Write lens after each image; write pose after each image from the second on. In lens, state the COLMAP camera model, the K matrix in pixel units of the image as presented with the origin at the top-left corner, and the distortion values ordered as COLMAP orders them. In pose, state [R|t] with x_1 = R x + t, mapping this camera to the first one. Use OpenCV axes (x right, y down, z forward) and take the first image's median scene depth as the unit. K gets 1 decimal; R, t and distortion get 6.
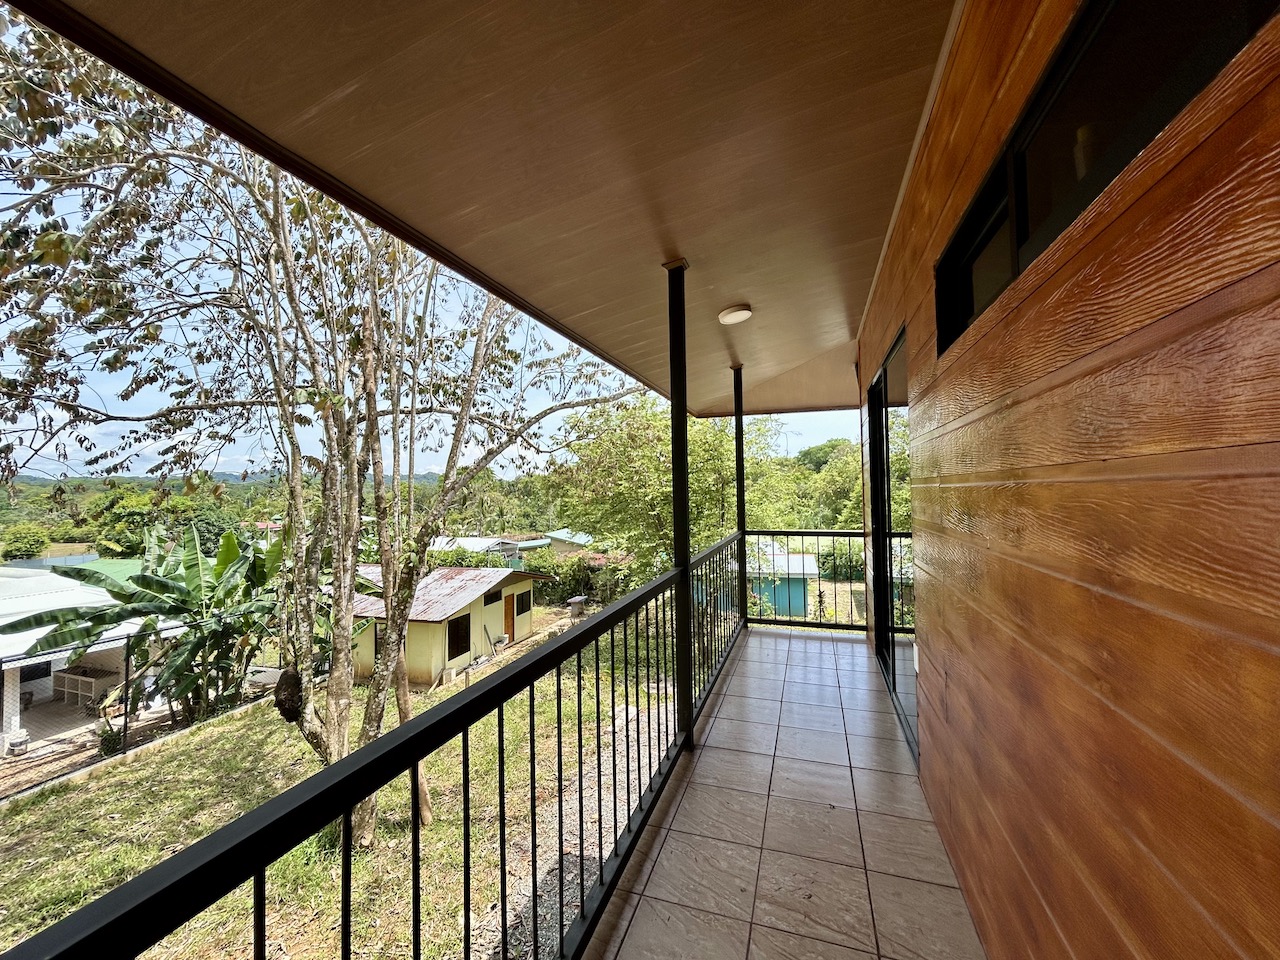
lens RADIAL K [[505.1, 0, 634.4], [0, 505.1, 470.9], [0, 0, 1]] dist [-0.001546, -0.000184]
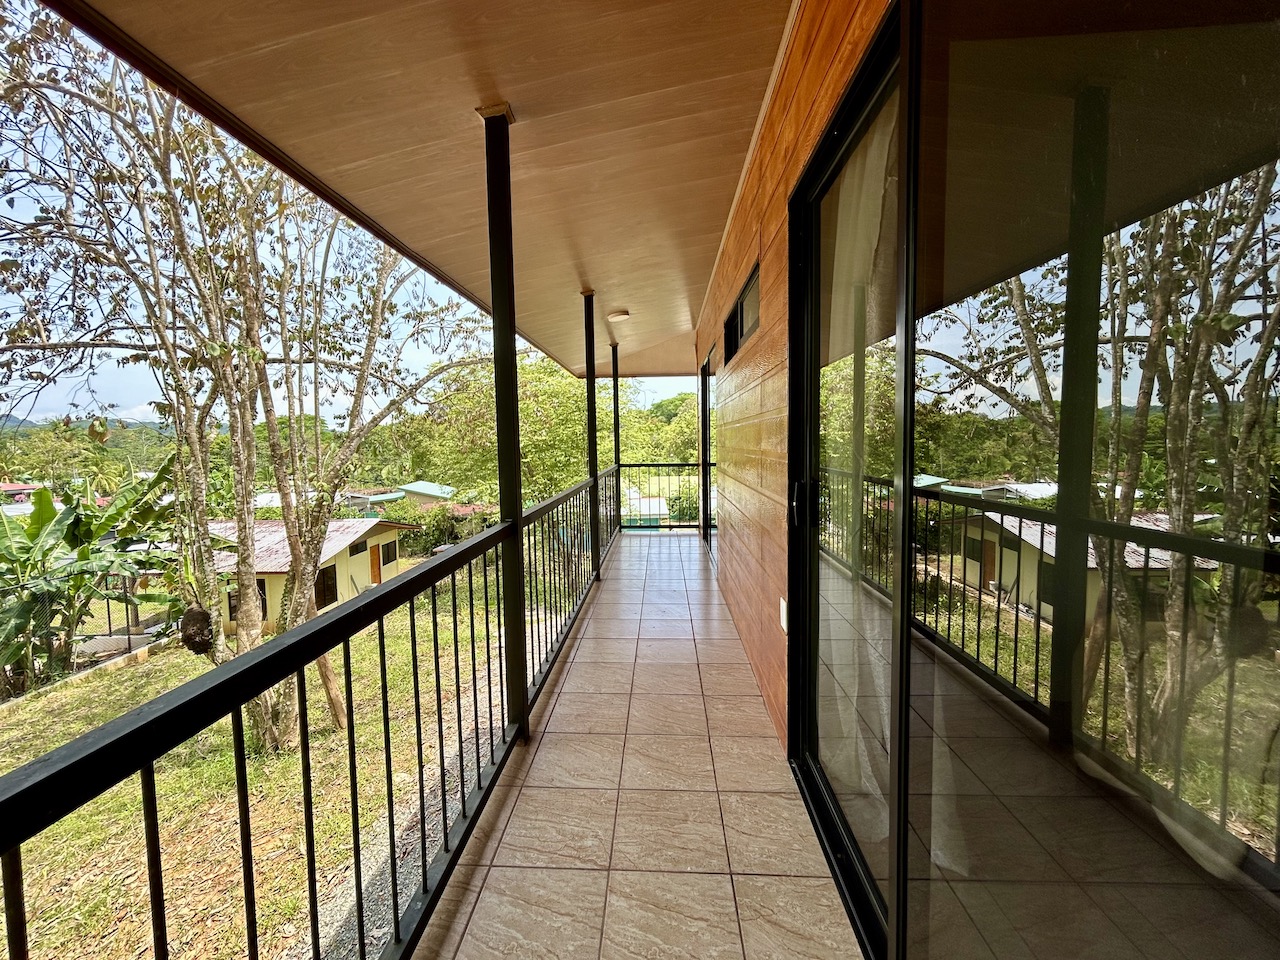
lens RADIAL K [[519.6, 0, 637.1], [0, 519.6, 477.6], [0, 0, 1]] dist [-0.005320, 0.000631]
pose [[0.958741, -0.021034, 0.283501, -0.064026], [-0.009170, 0.994452, 0.104793, 0.001672], [-0.284132, -0.103069, 0.953229, -0.173790]]
